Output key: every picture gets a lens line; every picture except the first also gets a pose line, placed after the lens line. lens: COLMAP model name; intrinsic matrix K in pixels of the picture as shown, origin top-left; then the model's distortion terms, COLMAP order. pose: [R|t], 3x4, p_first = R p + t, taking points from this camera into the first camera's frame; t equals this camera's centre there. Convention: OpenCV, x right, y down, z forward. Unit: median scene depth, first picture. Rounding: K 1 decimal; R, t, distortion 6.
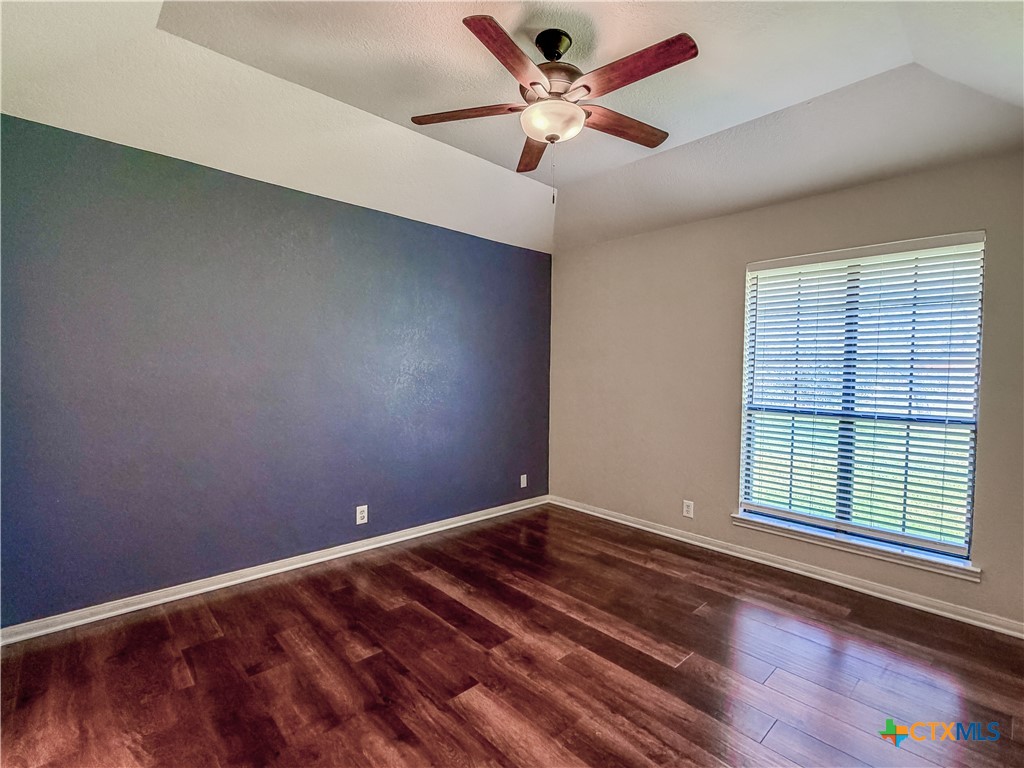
lens RADIAL K [[481.3, 0, 512.0], [0, 481.3, 384.0], [0, 0, 1]] dist [0.000776, 0.000025]
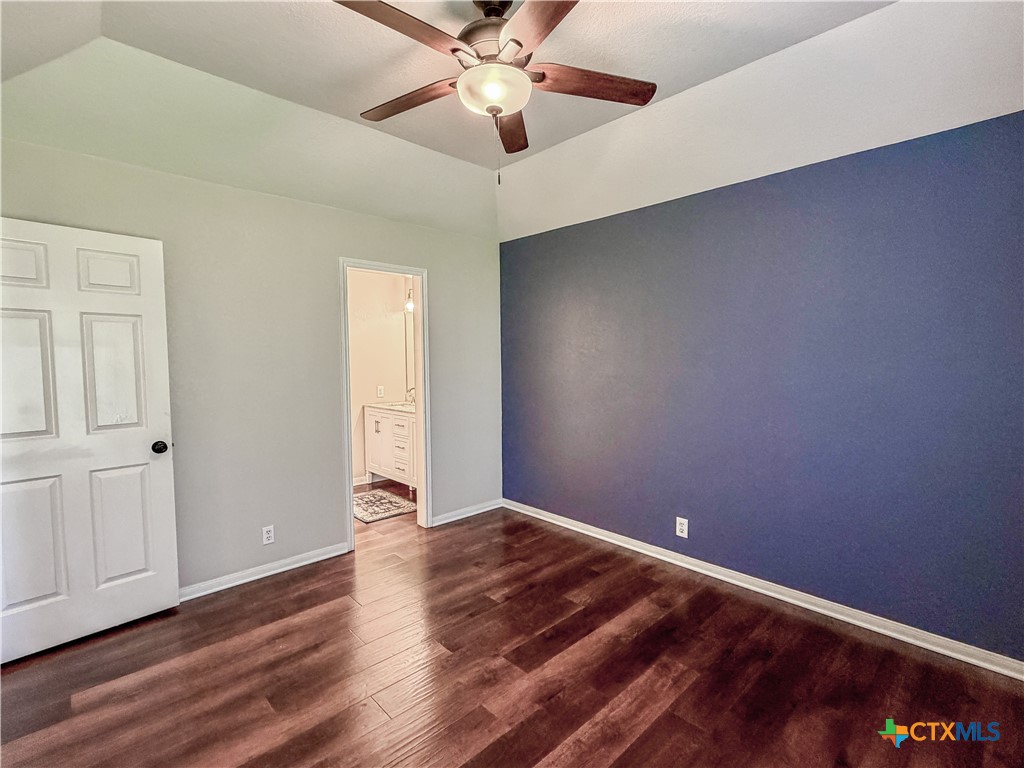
lens RADIAL K [[481.3, 0, 512.0], [0, 481.3, 384.0], [0, 0, 1]] dist [0.000776, 0.000025]
pose [[0.009133, 0.041394, -0.999101, 0.694861], [-0.029905, 0.998707, 0.041105, -0.038455], [0.999511, 0.029502, 0.010359, 0.749350]]
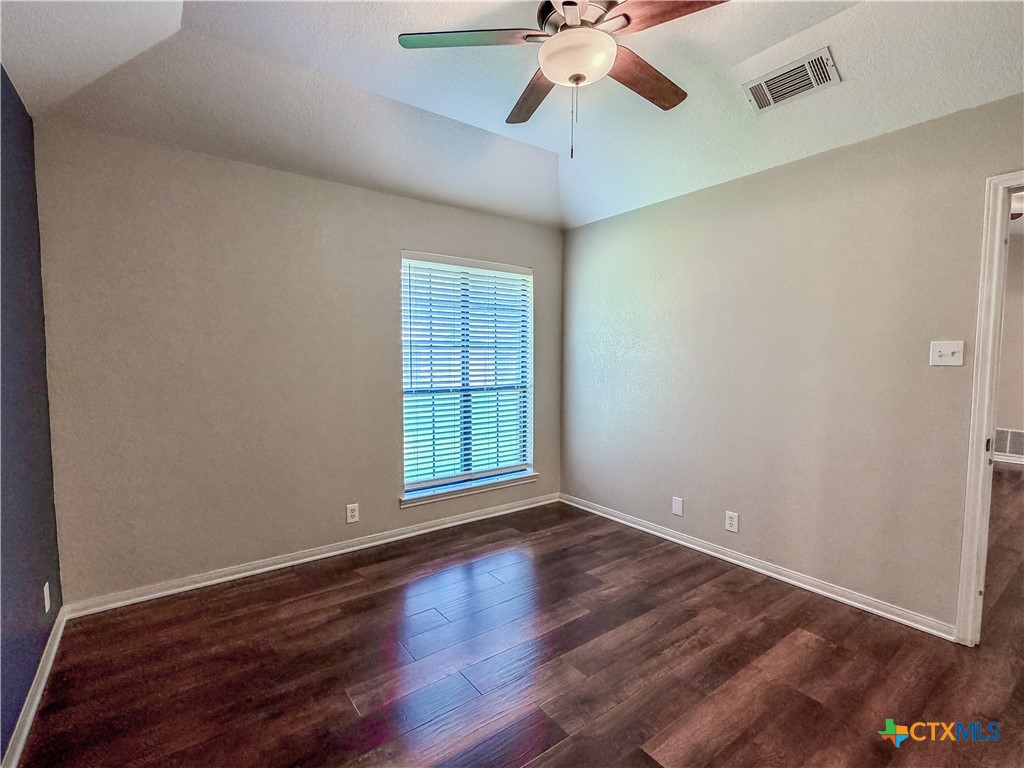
lens RADIAL K [[481.3, 0, 512.0], [0, 481.3, 384.0], [0, 0, 1]] dist [0.000776, 0.000025]
pose [[0.104922, -0.065239, 0.992338, -0.568795], [0.034330, 0.997489, 0.061948, -0.025989], [-0.993888, 0.027567, 0.106899, 0.749149]]
